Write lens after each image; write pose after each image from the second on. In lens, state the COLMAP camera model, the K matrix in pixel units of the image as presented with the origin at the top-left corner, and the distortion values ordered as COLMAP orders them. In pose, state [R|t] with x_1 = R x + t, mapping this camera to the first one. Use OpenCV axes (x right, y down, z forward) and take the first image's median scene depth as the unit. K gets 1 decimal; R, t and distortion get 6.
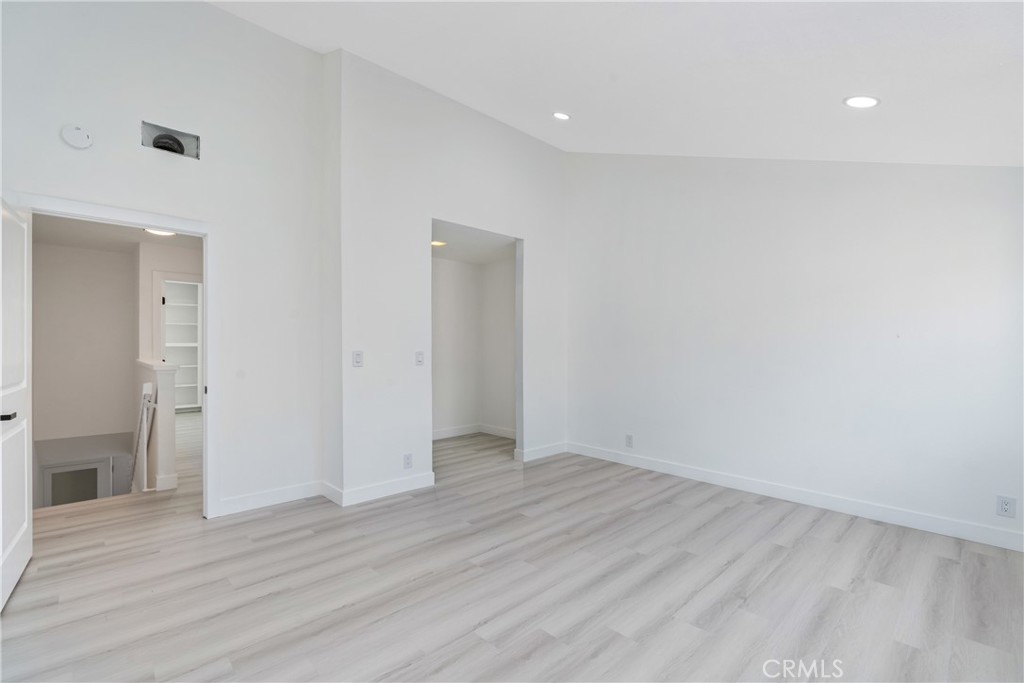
lens RADIAL K [[449.8, 0, 508.9], [0, 449.8, 346.5], [0, 0, 1]] dist [-0.000503, -0.000781]
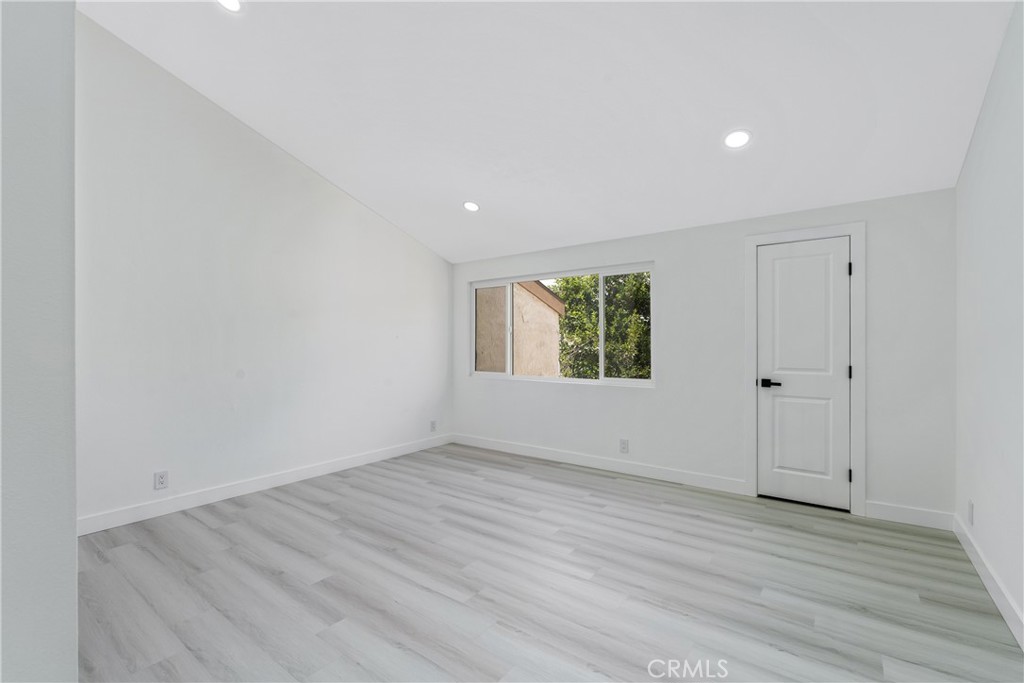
lens RADIAL K [[449.8, 0, 513.3], [0, 449.8, 346.1], [0, 0, 1]] dist [-0.000503, -0.000781]
pose [[-0.167243, -0.008370, 0.985880, -0.733206], [0.003425, 0.999953, 0.009070, -0.003835], [-0.985910, 0.004893, -0.167207, 0.832990]]
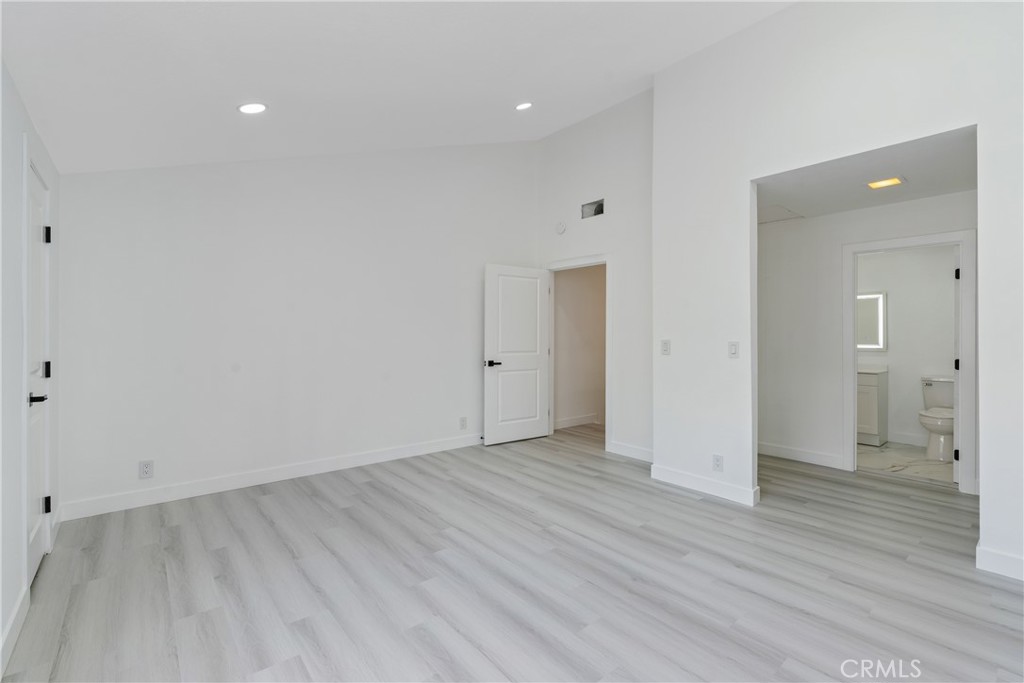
lens RADIAL K [[449.8, 0, 516.2], [0, 449.8, 333.0], [0, 0, 1]] dist [-0.000503, -0.000781]
pose [[-0.054065, -0.008770, -0.998499, 0.829771], [-0.003615, 0.999957, -0.008588, 0.004338], [0.998531, 0.003145, -0.054095, 0.766341]]
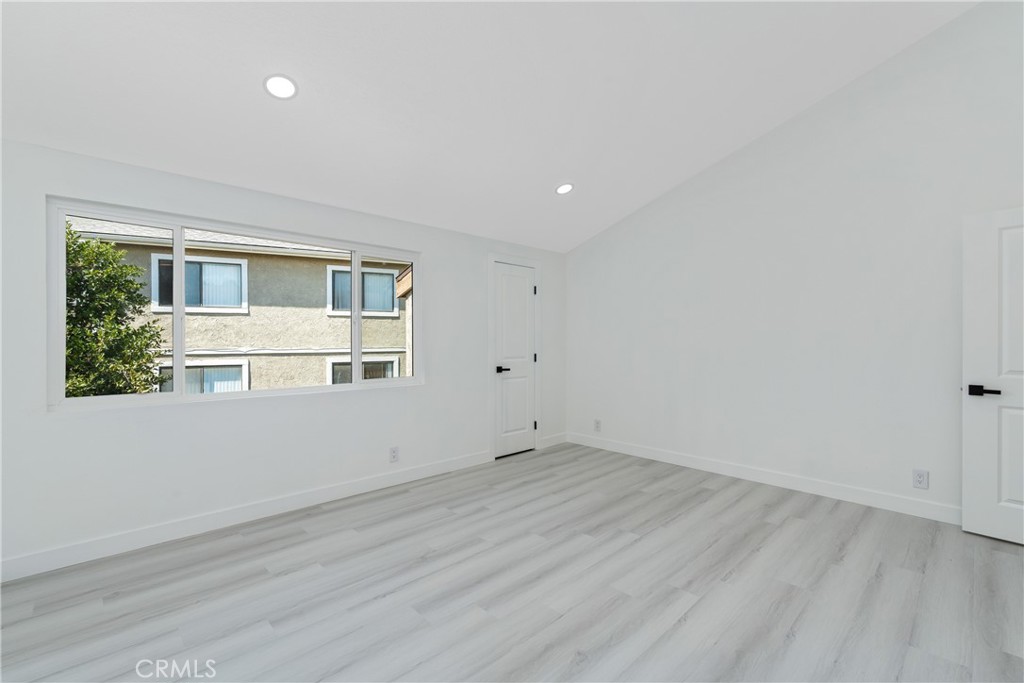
lens RADIAL K [[449.8, 0, 508.8], [0, 449.8, 347.1], [0, 0, 1]] dist [-0.000503, -0.000781]
pose [[-0.999975, -0.004335, -0.005553, 0.210619], [-0.004432, 0.999836, 0.017579, 0.002616], [0.005476, 0.017604, -0.999830, 1.445300]]
